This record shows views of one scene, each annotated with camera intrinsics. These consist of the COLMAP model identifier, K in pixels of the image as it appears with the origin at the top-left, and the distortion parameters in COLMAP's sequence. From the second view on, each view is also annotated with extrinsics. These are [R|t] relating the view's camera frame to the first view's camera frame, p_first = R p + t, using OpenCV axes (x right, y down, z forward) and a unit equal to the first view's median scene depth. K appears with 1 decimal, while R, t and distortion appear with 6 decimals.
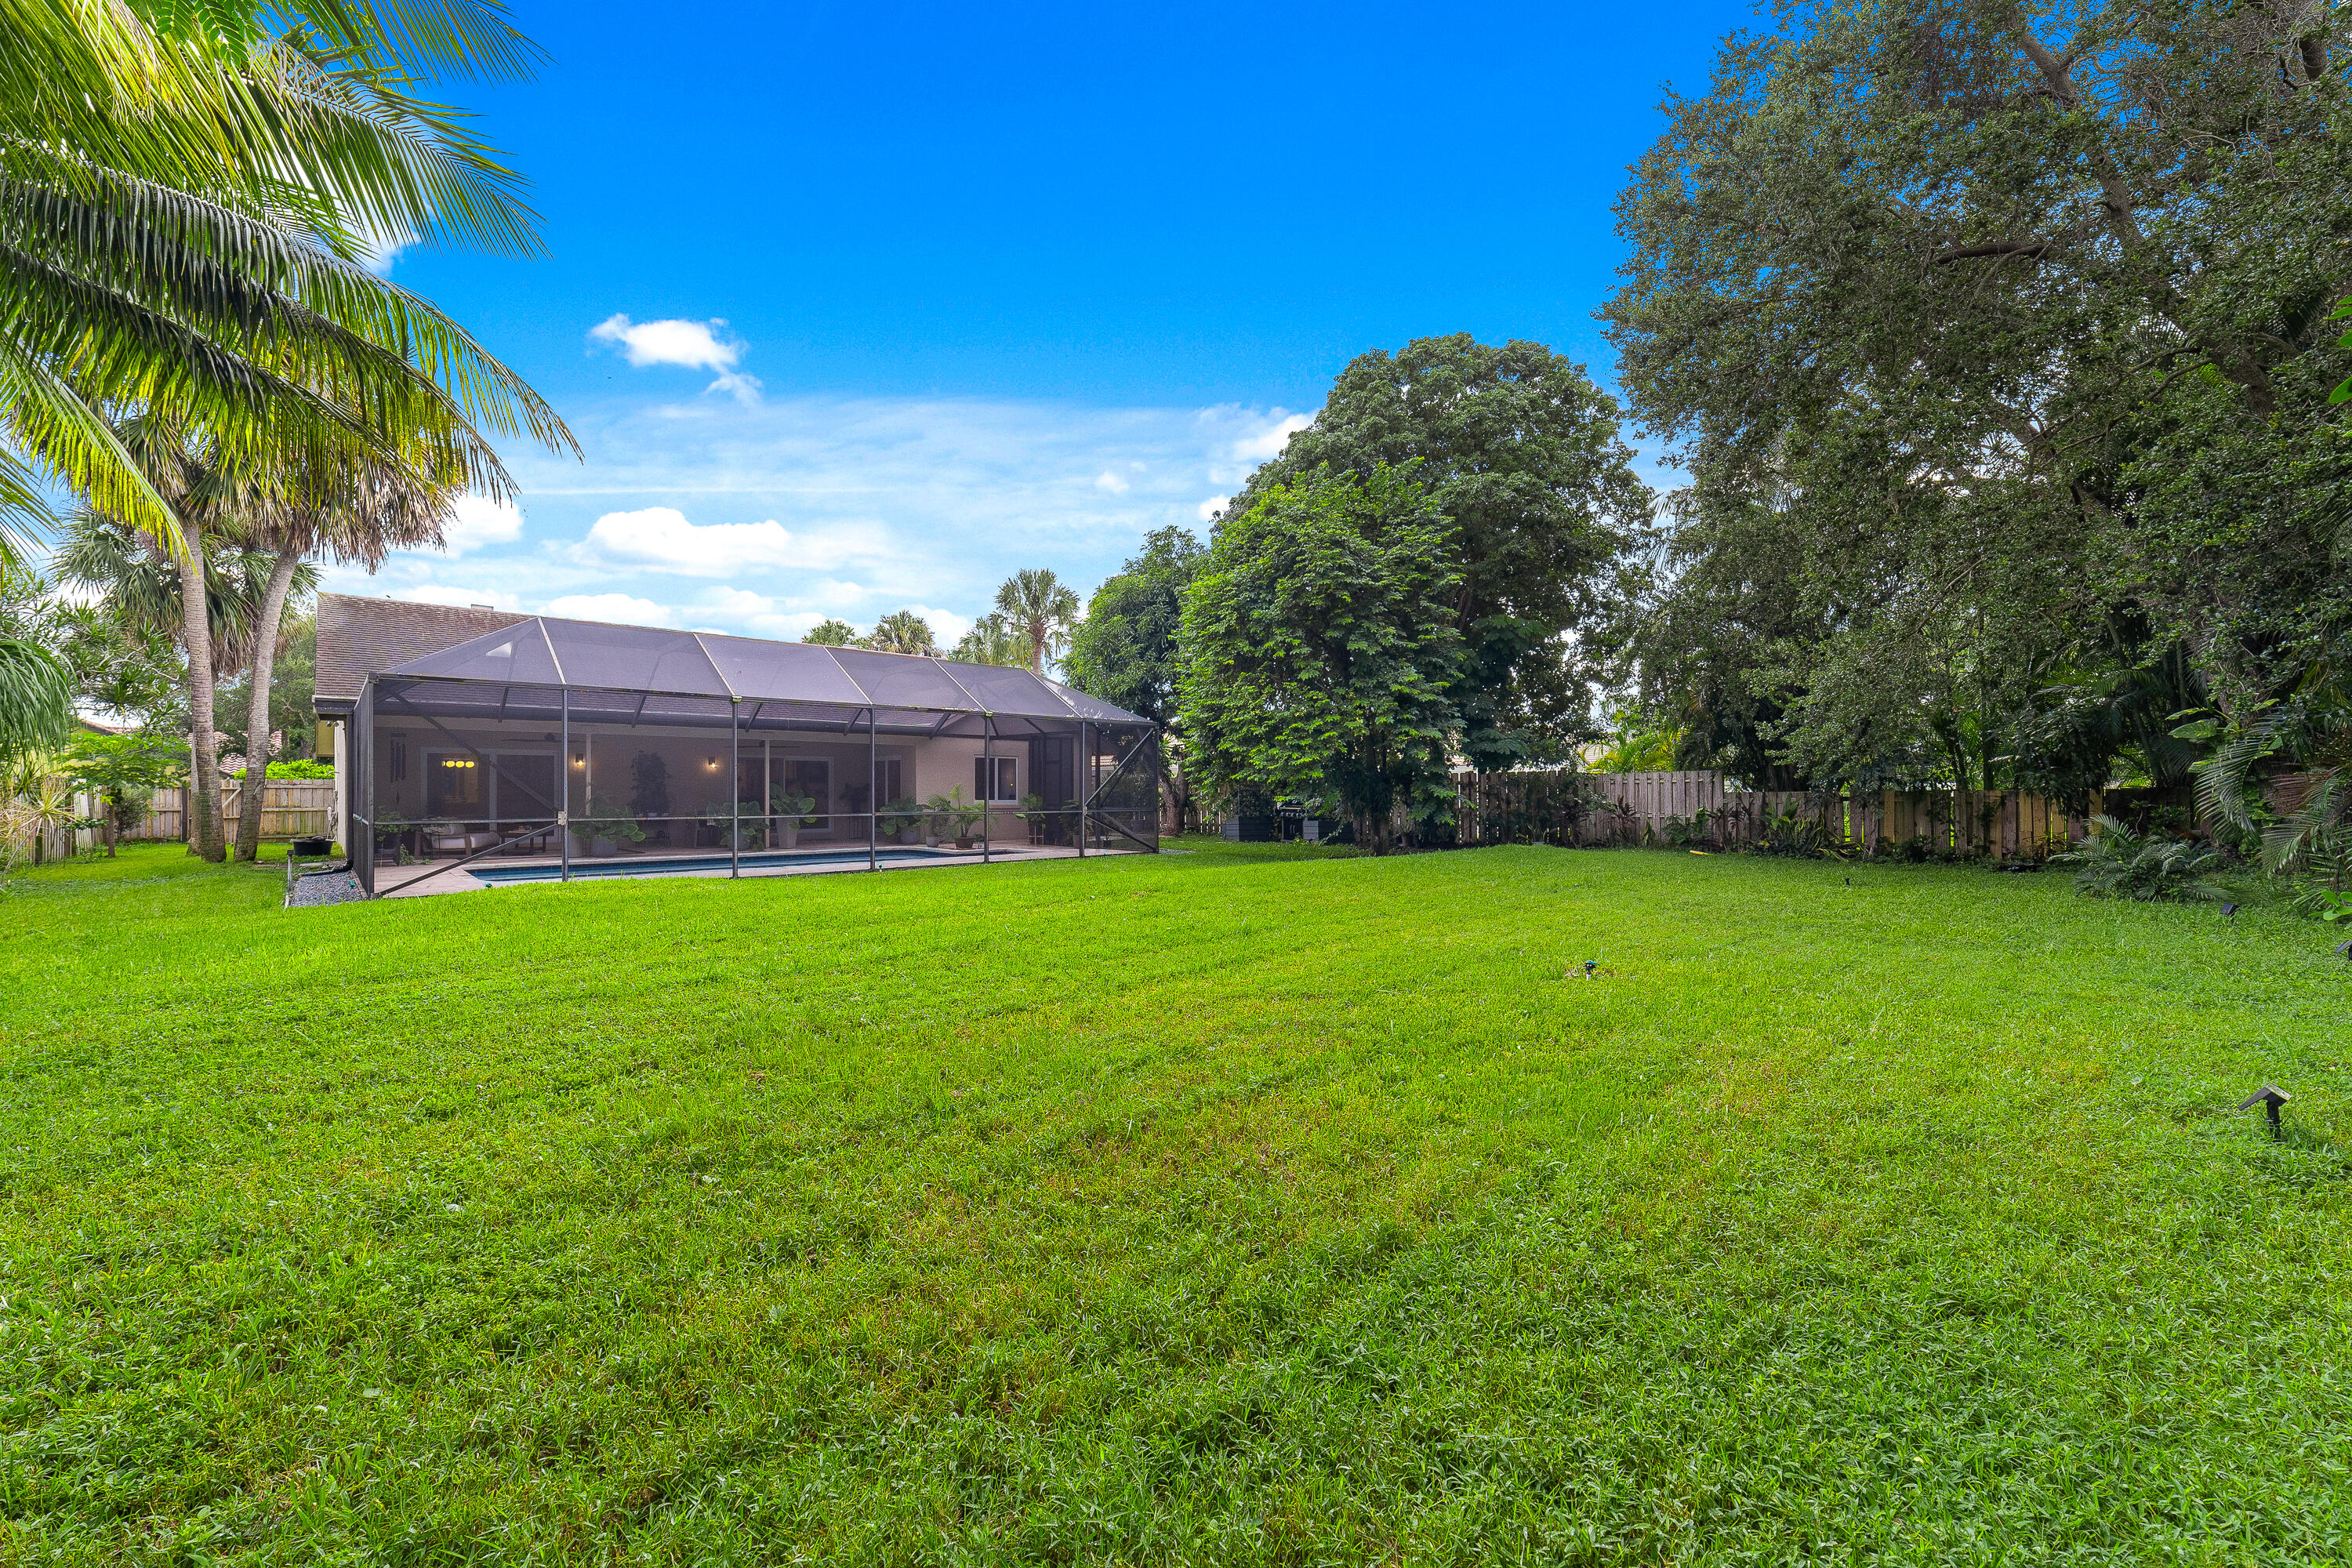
lens RADIAL K [[916.3, 0, 1171.0], [0, 916.3, 784.7], [0, 0, 1]] dist [-0.013080, 0.002075]
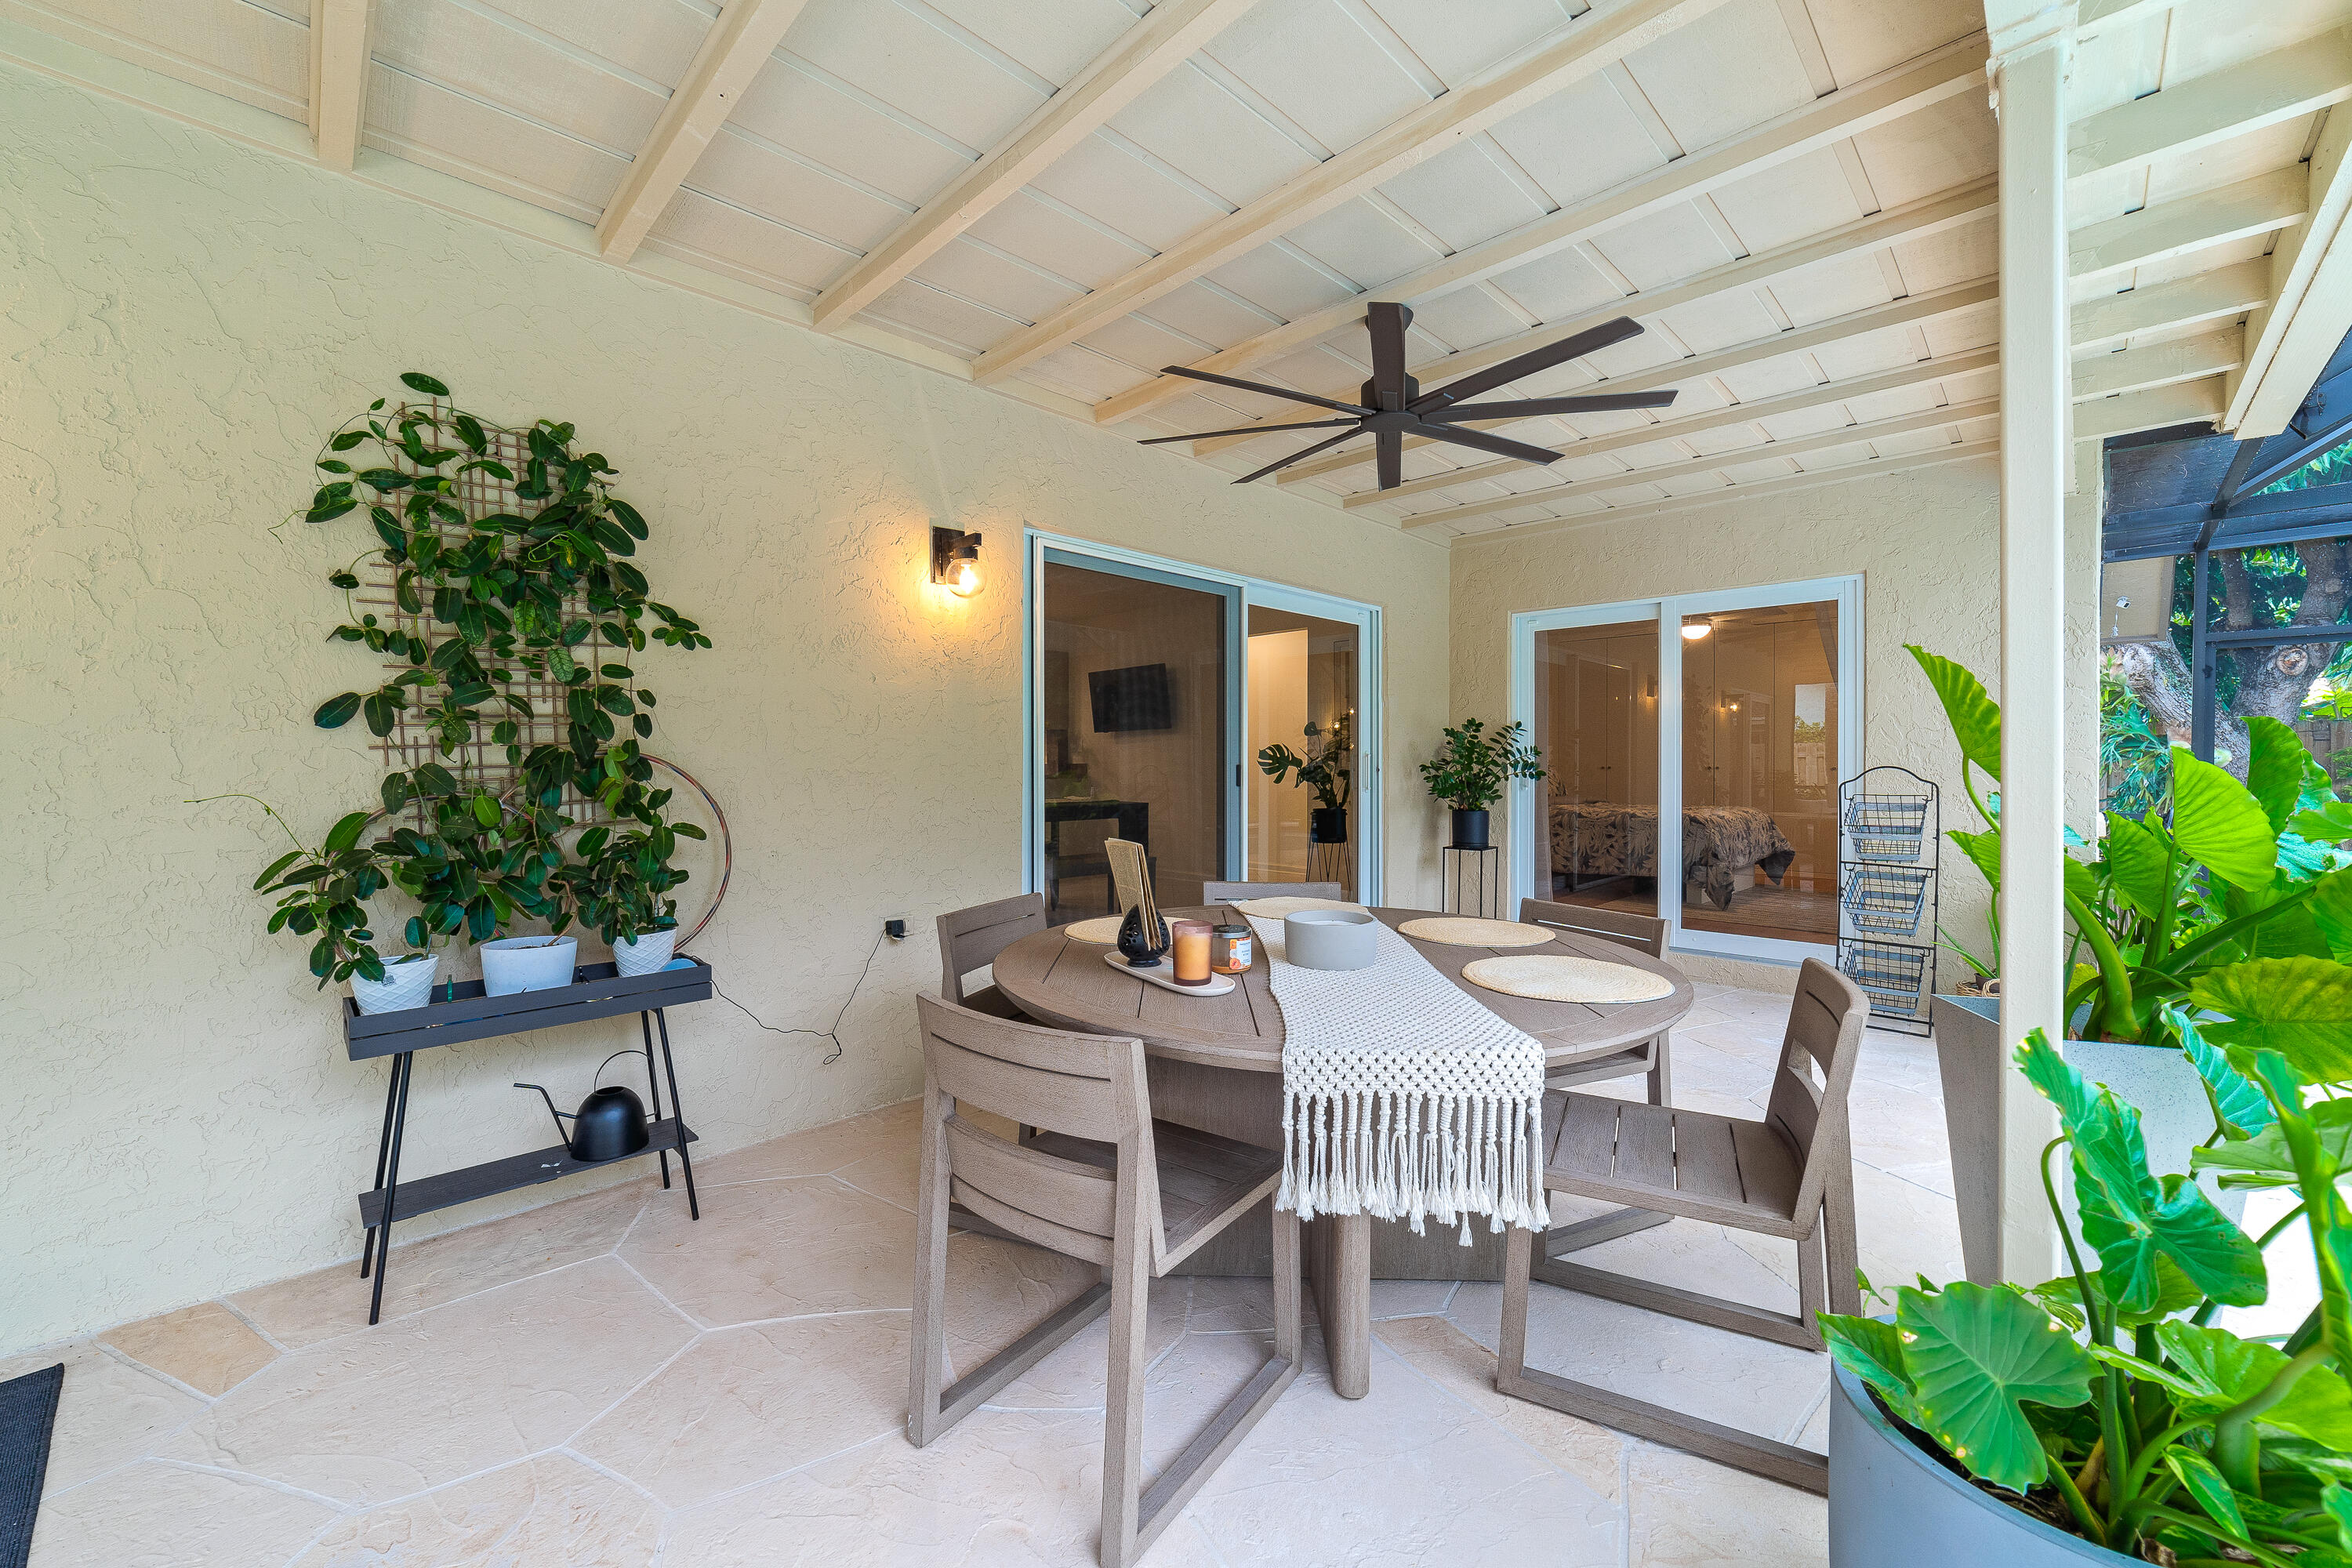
lens RADIAL K [[916.3, 0, 1168.0], [0, 916.3, 775.9], [0, 0, 1]] dist [-0.013080, 0.002075]
pose [[0.999484, 0.001681, 0.032083, -0.524220], [-0.002321, 0.999799, 0.019926, 0.009234], [-0.032043, -0.019991, 0.999287, 0.940127]]
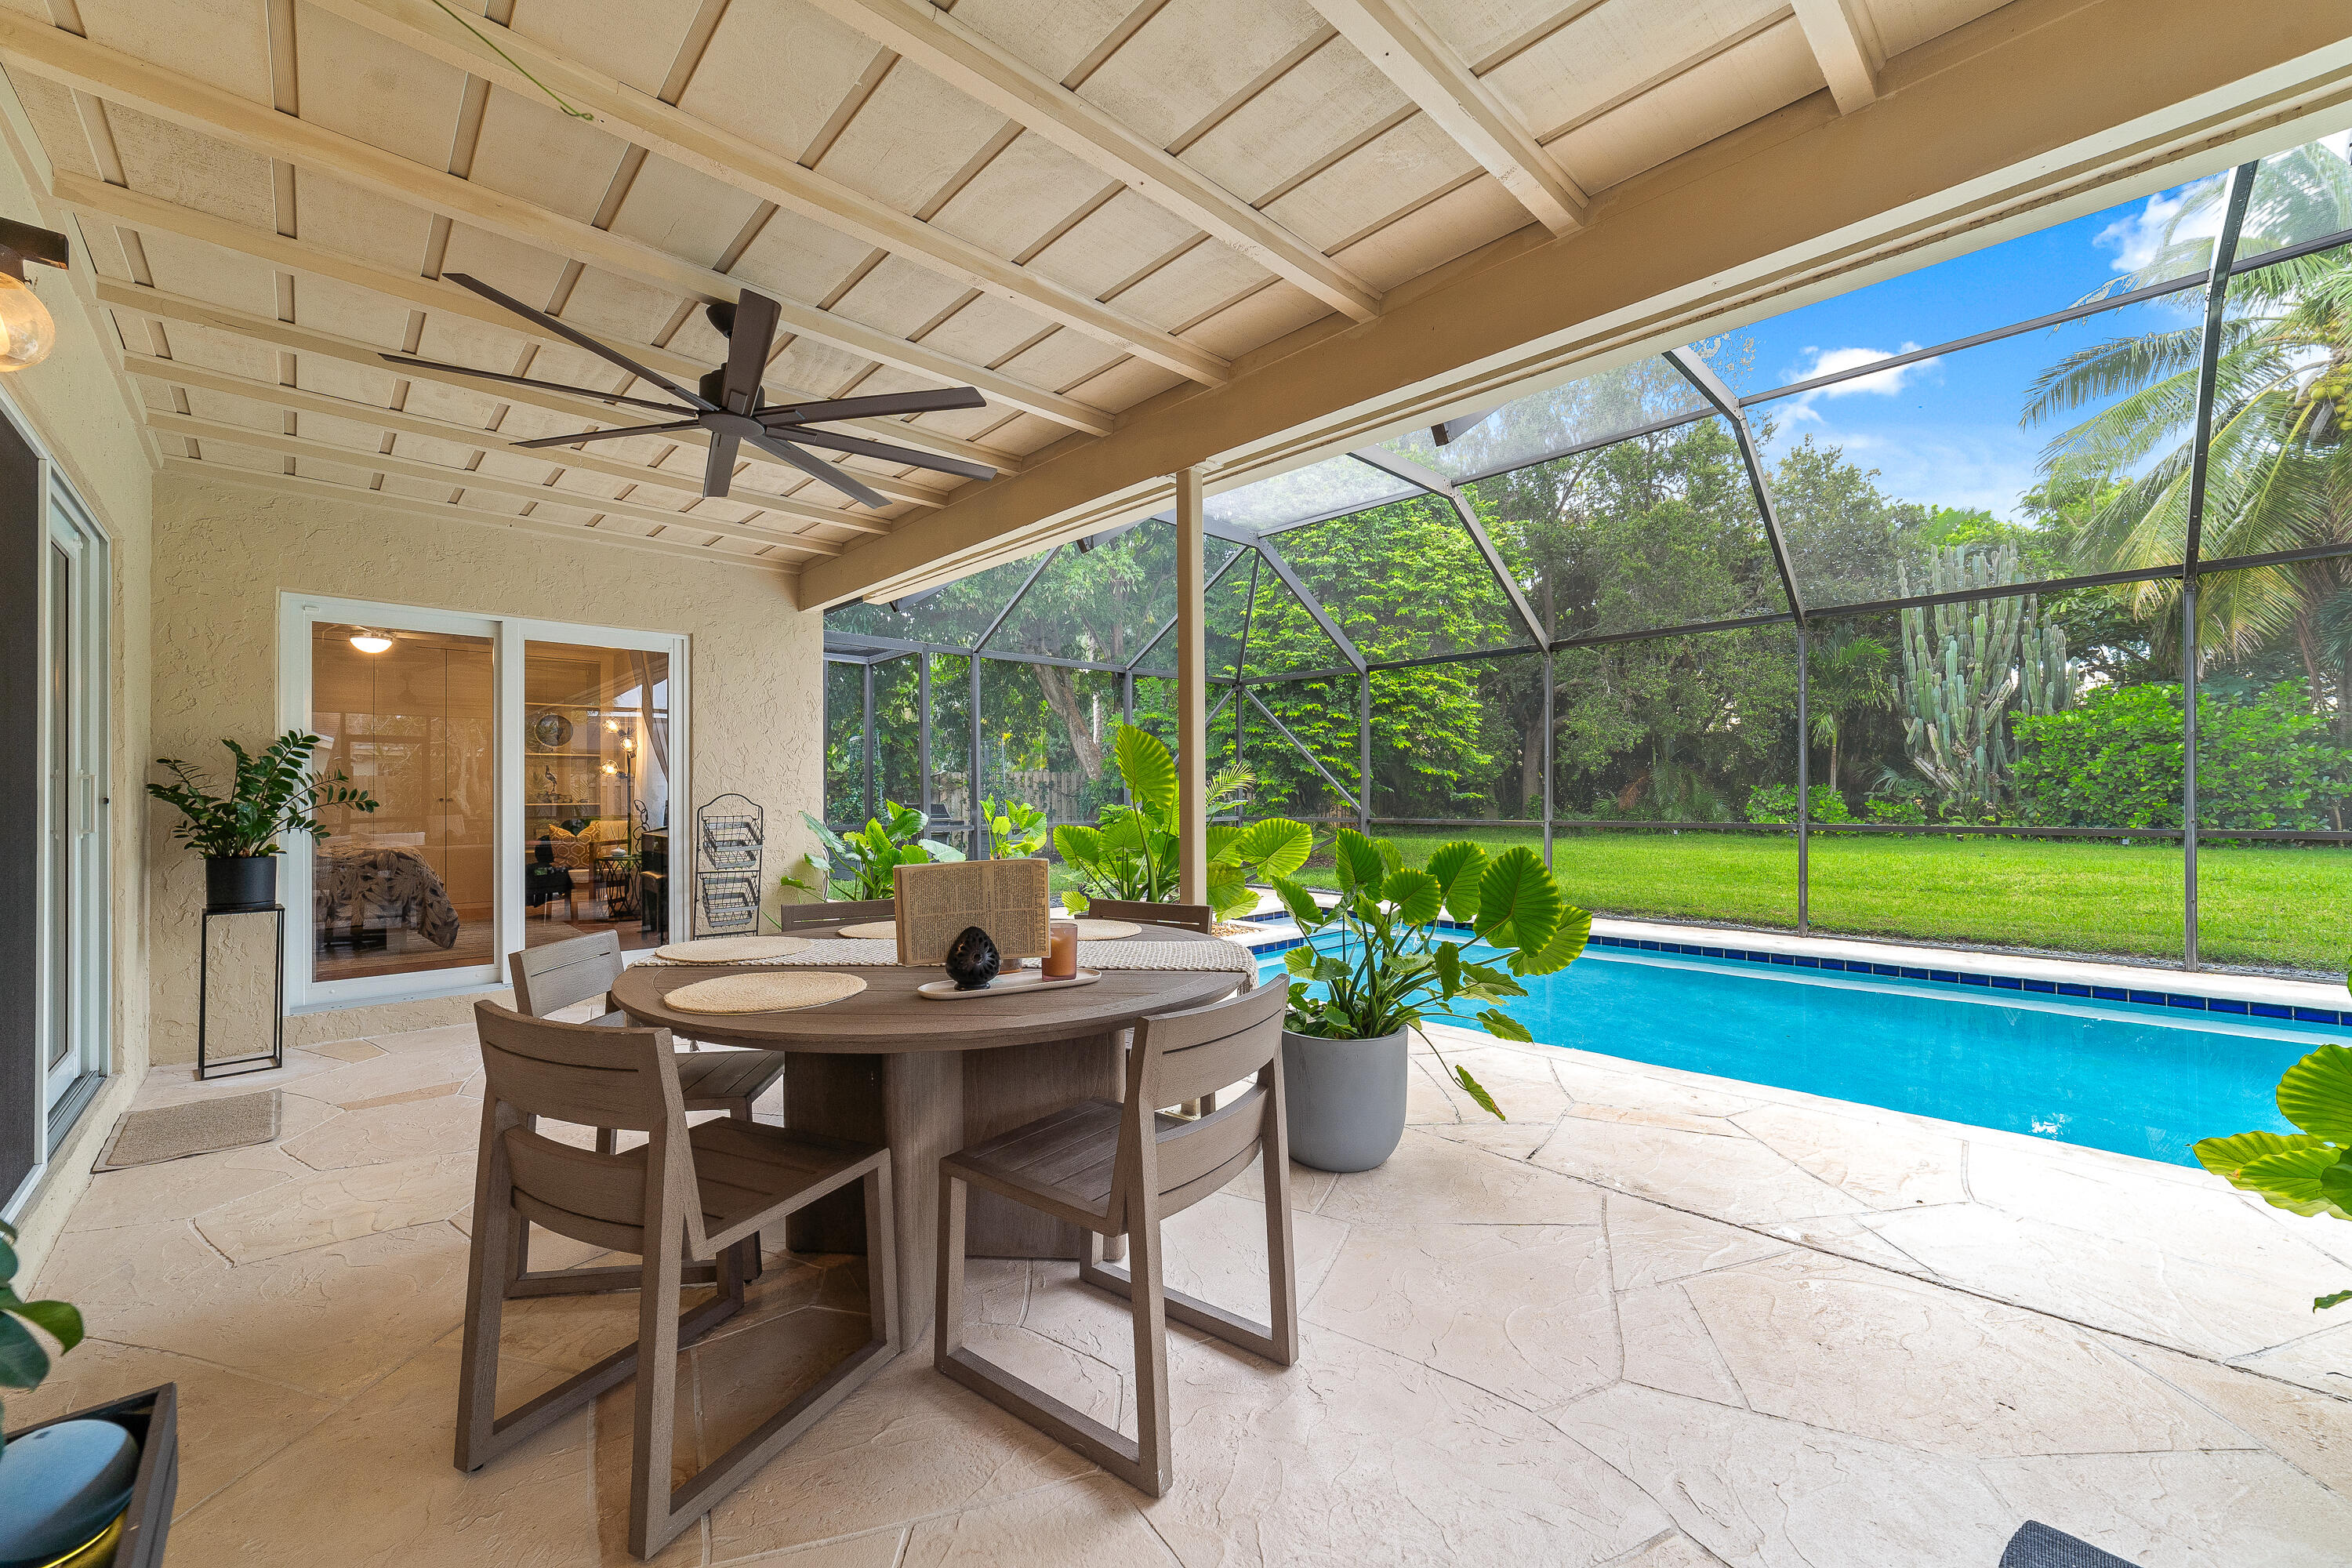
lens RADIAL K [[916.3, 0, 1167.0], [0, 916.3, 790.3], [0, 0, 1]] dist [-0.013080, 0.002075]
pose [[-0.007700, 0.010422, 0.999916, -0.613109], [0.001297, 0.999945, -0.010413, 0.012907], [-0.999970, 0.001217, -0.007713, 1.010434]]
